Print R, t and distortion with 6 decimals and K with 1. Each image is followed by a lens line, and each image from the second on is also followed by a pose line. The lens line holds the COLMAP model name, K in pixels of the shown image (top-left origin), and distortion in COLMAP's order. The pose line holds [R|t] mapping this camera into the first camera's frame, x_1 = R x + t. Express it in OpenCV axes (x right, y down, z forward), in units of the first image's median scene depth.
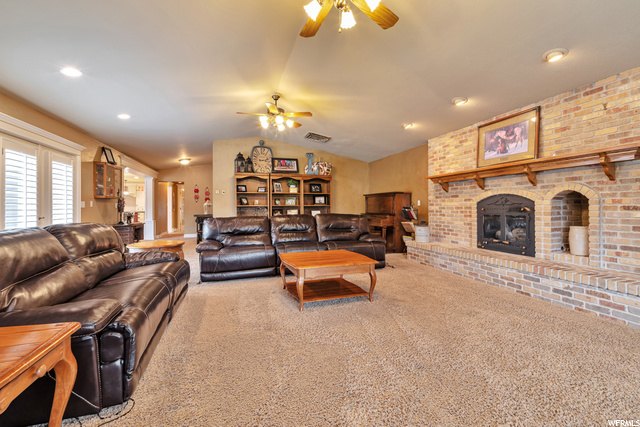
lens RADIAL K [[281.6, 0, 321.5], [0, 281.6, 207.0], [0, 0, 1]] dist [-0.001131, -0.000140]
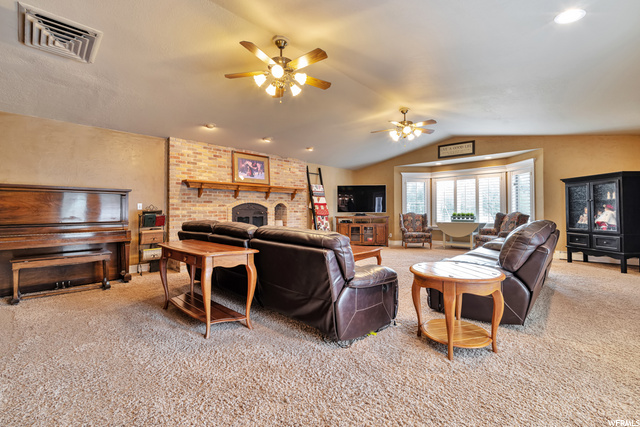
lens RADIAL K [[281.6, 0, 321.5], [0, 281.6, 207.0], [0, 0, 1]] dist [-0.001131, -0.000140]
pose [[-0.493026, 0.014094, 0.869900, -0.847460], [0.002658, 0.999889, -0.014694, 0.000358], [-0.870011, -0.004932, -0.493008, 1.357375]]
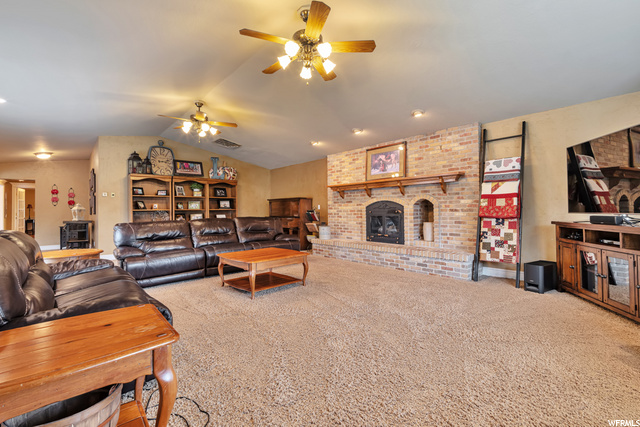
lens RADIAL K [[281.6, 0, 321.5], [0, 281.6, 207.0], [0, 0, 1]] dist [-0.001131, -0.000140]
pose [[0.910431, 0.000267, 0.413660, -0.197218], [0.005434, 0.999906, -0.012605, 0.000592], [-0.413624, 0.013724, 0.910344, -0.127332]]
